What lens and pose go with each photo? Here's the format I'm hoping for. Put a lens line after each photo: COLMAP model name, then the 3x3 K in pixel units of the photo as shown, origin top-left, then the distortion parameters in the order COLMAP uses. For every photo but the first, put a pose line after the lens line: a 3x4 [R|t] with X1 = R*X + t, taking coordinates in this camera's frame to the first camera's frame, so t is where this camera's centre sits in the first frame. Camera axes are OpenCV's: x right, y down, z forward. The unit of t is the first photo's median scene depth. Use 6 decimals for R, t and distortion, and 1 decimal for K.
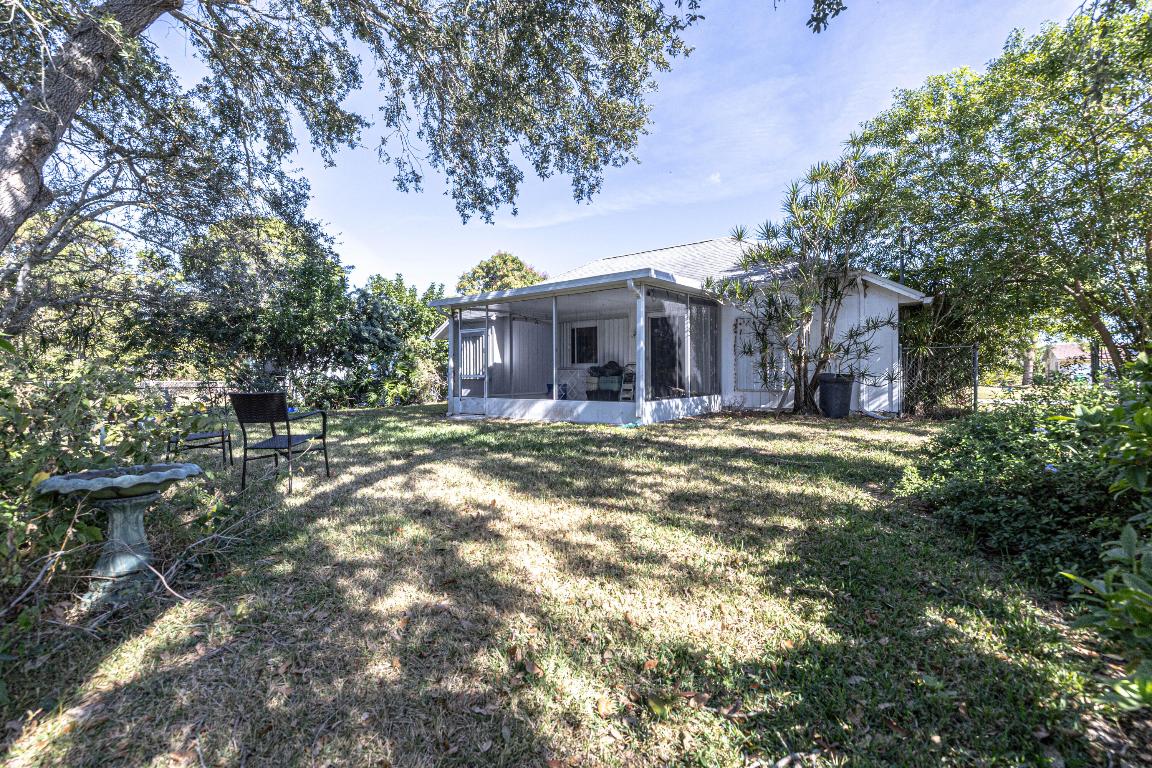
lens RADIAL K [[485.9, 0, 577.9], [0, 485.9, 381.4], [0, 0, 1]] dist [-0.001339, 0.000834]
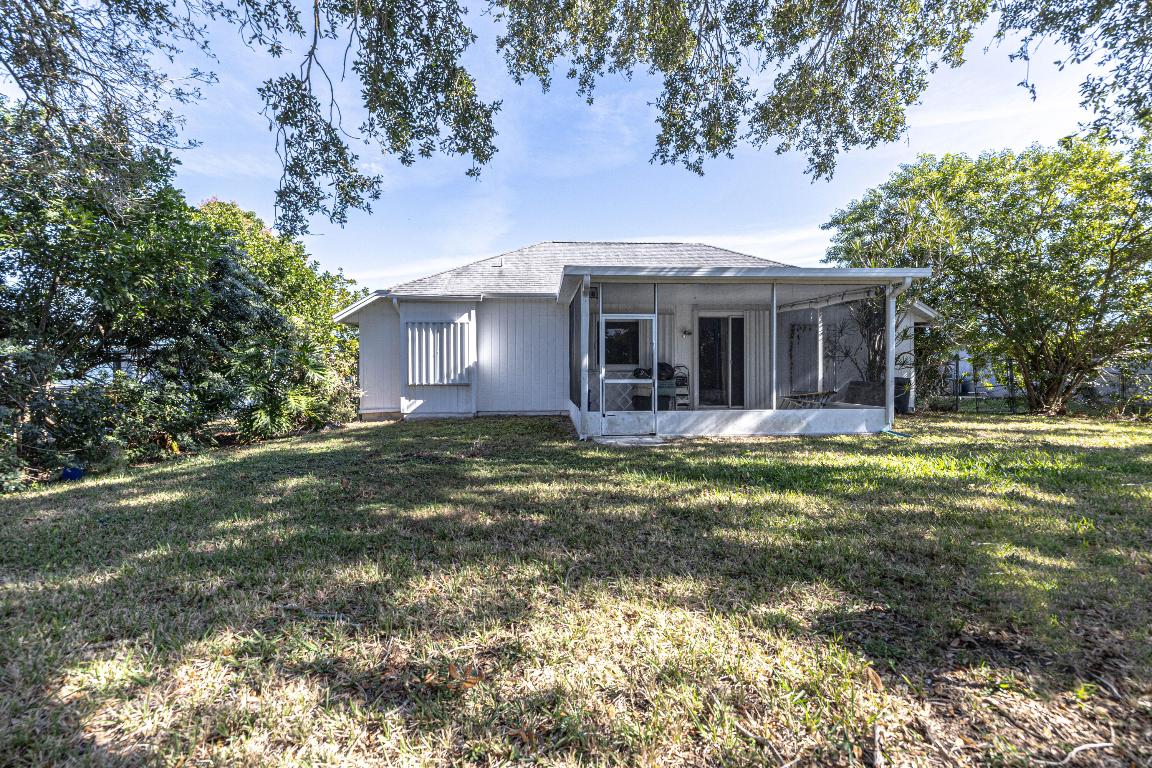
lens RADIAL K [[485.9, 0, 573.6], [0, 485.9, 374.6], [0, 0, 1]] dist [-0.001339, 0.000834]
pose [[0.774765, -0.004642, 0.632233, -0.627529], [0.008695, 0.999957, -0.003313, -0.017743], [-0.632190, 0.008064, 0.774772, 0.400396]]
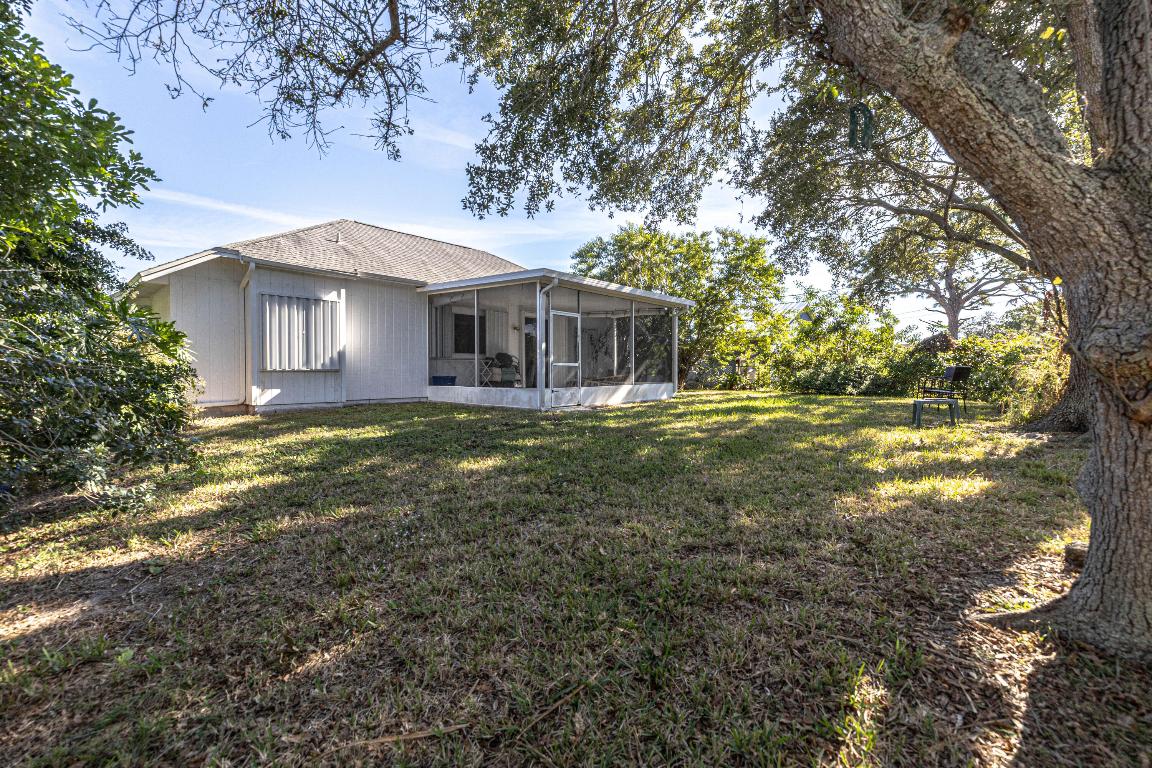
lens RADIAL K [[485.9, 0, 573.8], [0, 485.9, 381.2], [0, 0, 1]] dist [-0.001339, 0.000834]
pose [[0.101903, -0.021406, 0.994564, -0.970759], [0.008791, 0.999749, 0.020617, 0.000184], [-0.994756, 0.006642, 0.102065, 0.741338]]
